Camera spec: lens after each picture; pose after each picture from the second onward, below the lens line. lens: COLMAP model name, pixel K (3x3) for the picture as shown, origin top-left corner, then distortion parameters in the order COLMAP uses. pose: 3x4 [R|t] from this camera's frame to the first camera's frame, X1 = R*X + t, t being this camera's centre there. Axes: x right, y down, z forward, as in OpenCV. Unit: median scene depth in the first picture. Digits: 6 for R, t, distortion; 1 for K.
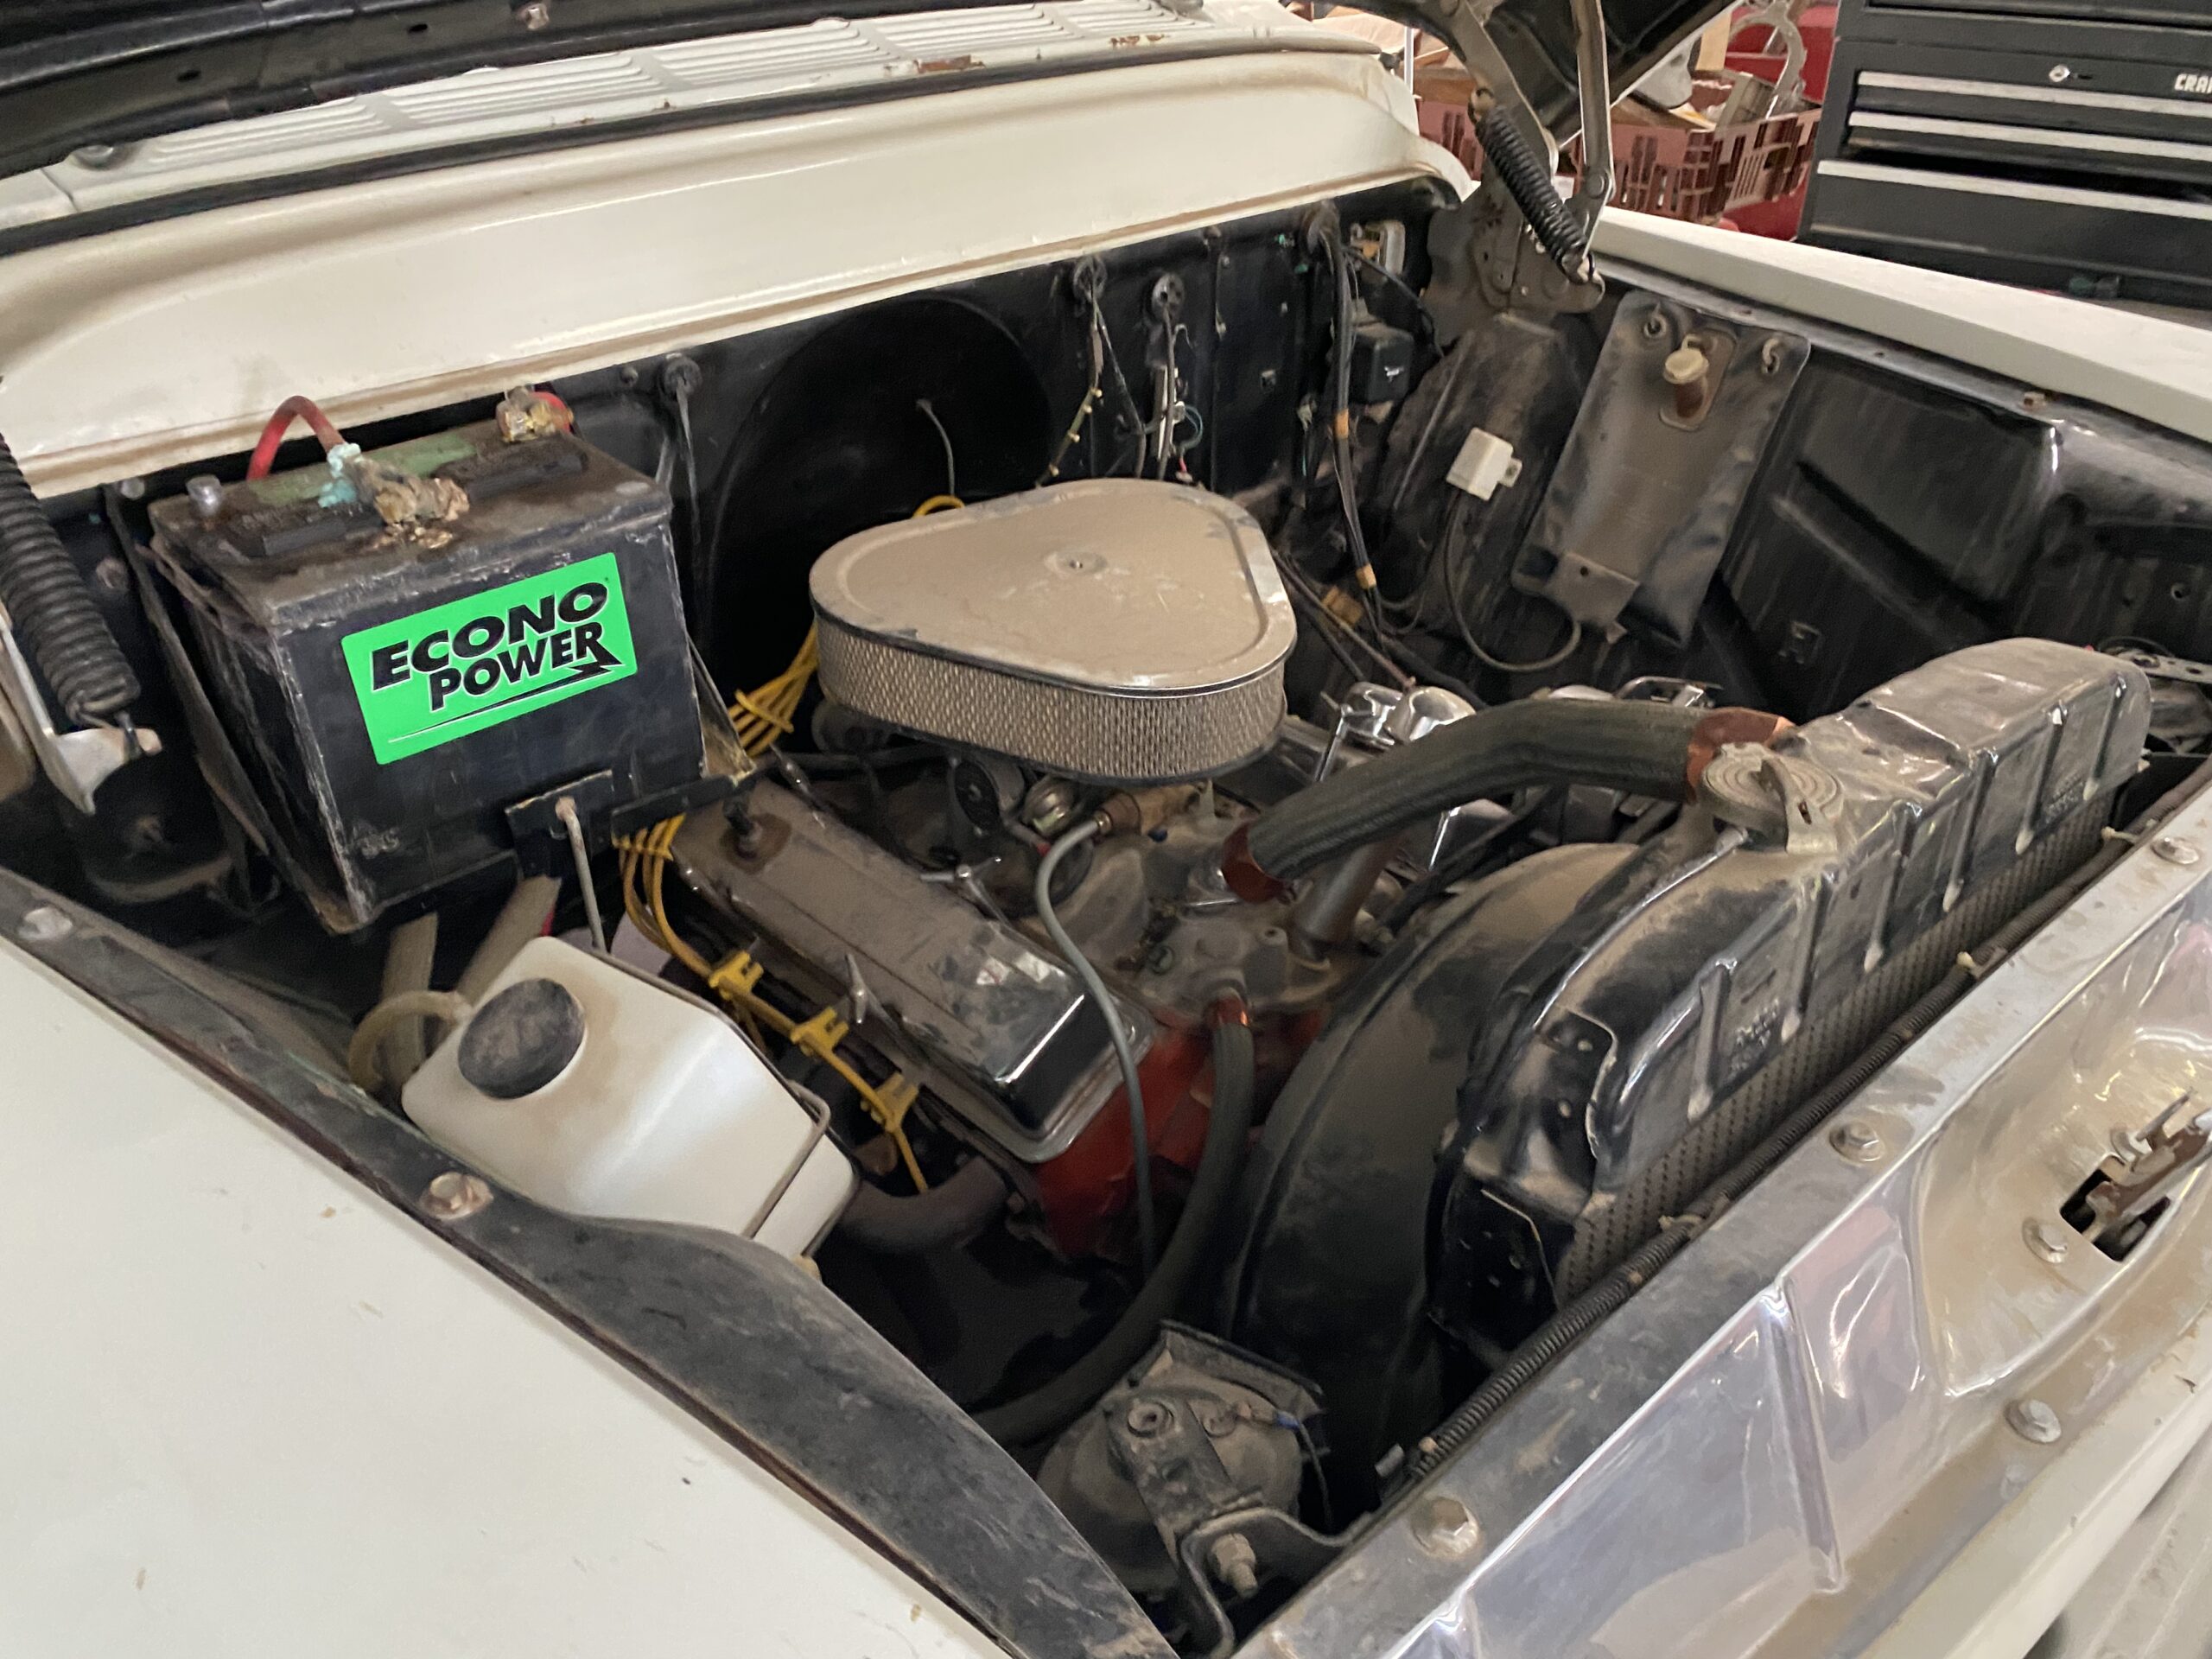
lens RADIAL K [[1662.3, 0, 1108.1], [0, 1662.3, 863.0], [0, 0, 1]] dist [-0.002939, -0.000569]
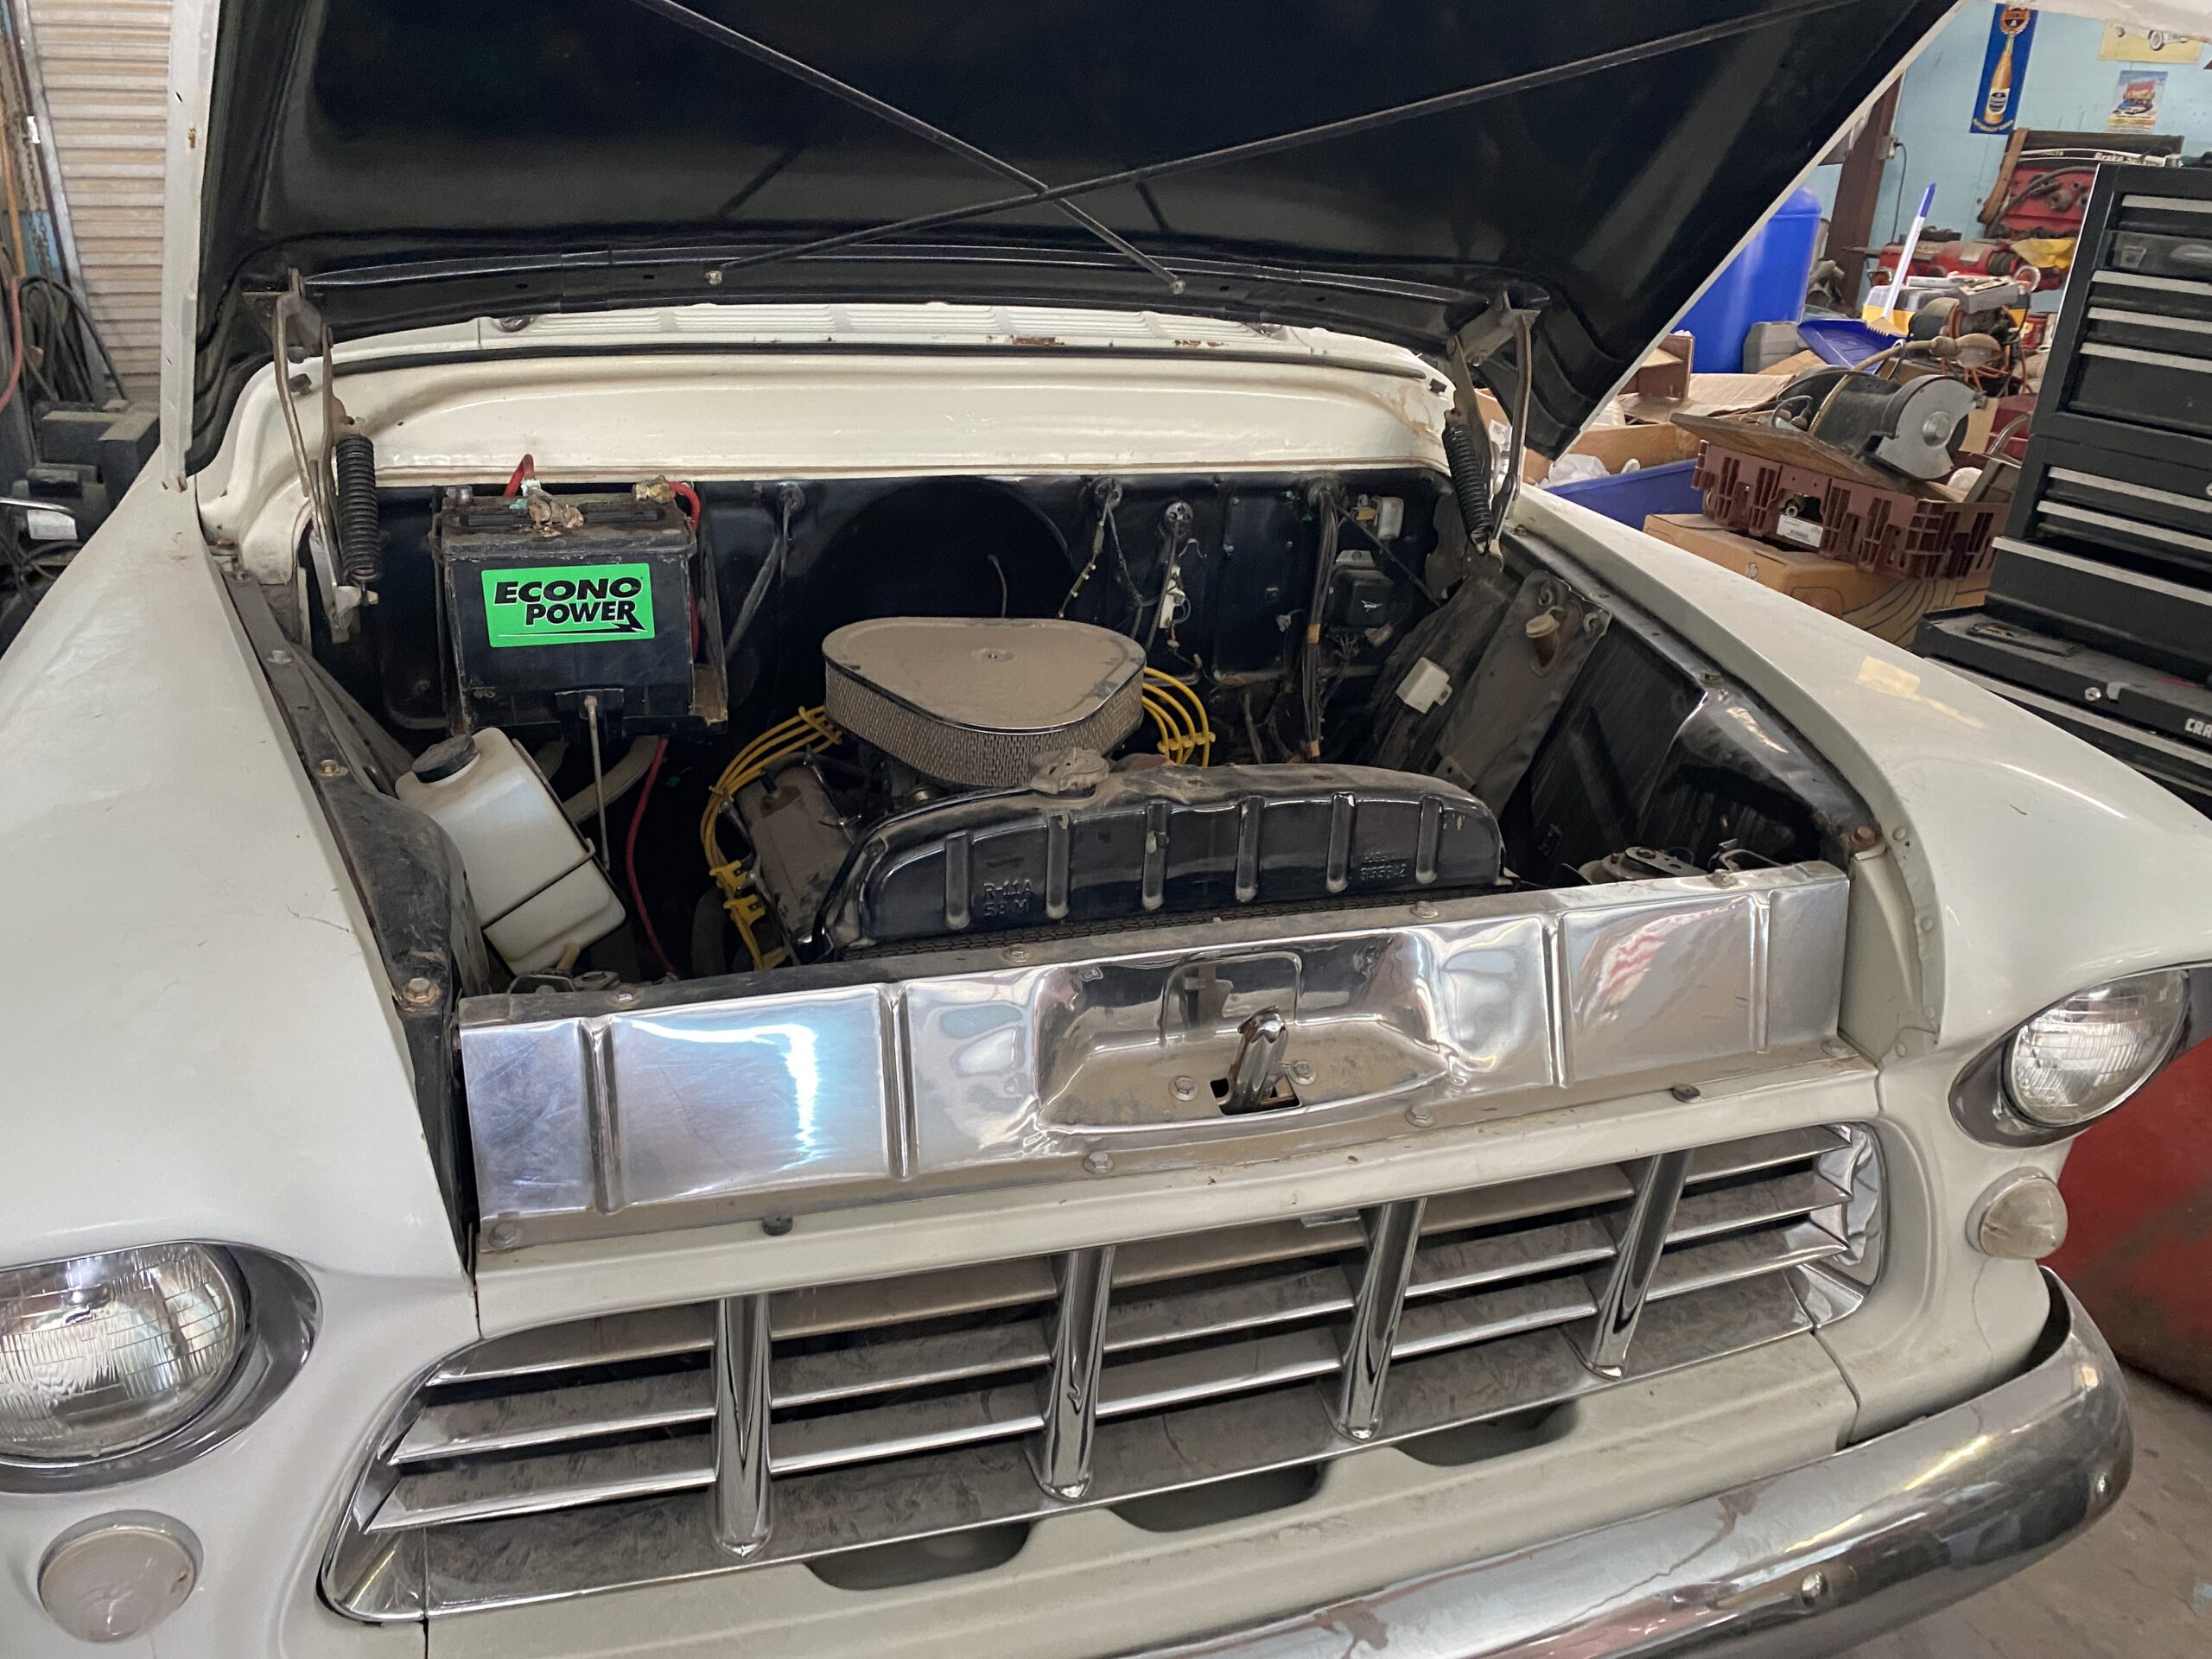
lens RADIAL K [[1658.0, 0, 1098.8], [0, 1658.0, 872.4], [0, 0, 1]] dist [0.012878, -0.016685]
pose [[0.916572, 0.223099, -0.331847, 0.765474], [-0.271381, 0.956565, -0.106470, 0.175663], [0.293680, 0.187644, 0.937306, -0.423661]]
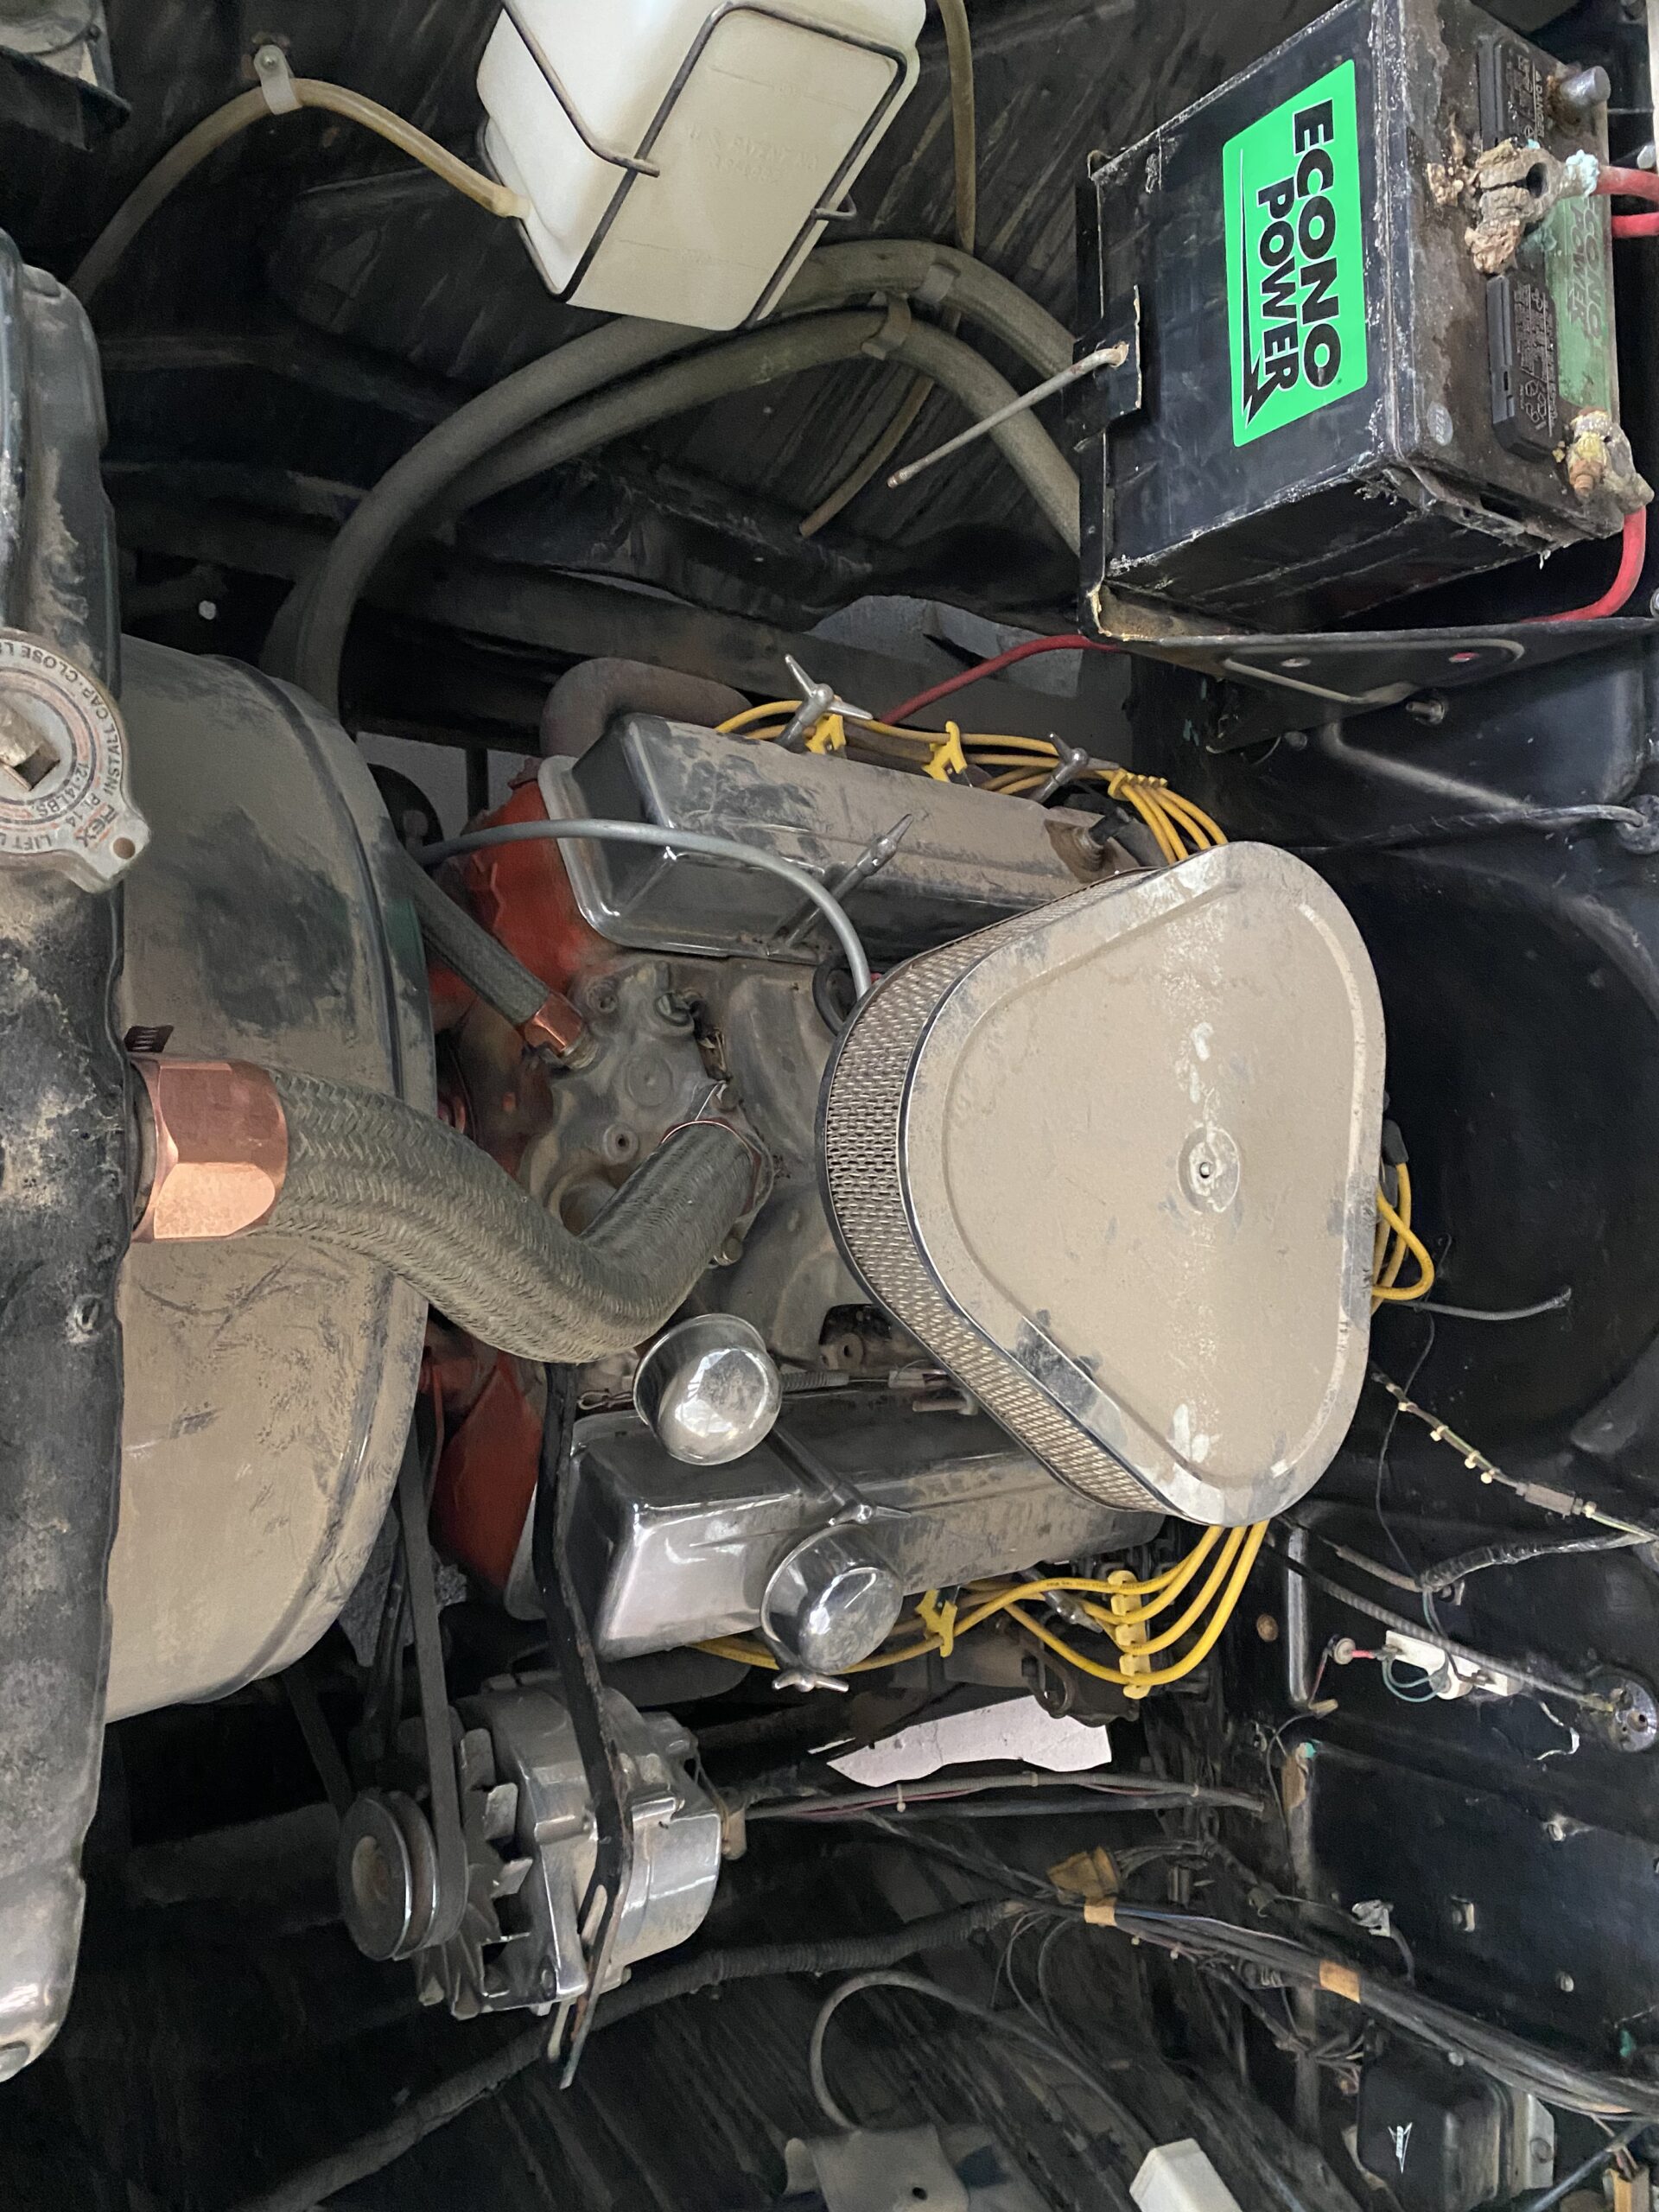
lens RADIAL K [[1669.0, 0, 819.9], [0, 1669.0, 1113.4], [0, 0, 1]] dist [-0.004379, 0.017942]
pose [[-0.524213, 0.732451, -0.434415, 0.447309], [-0.834819, -0.341268, 0.431987, -0.426327], [0.168158, 0.589111, 0.790361, 0.503644]]
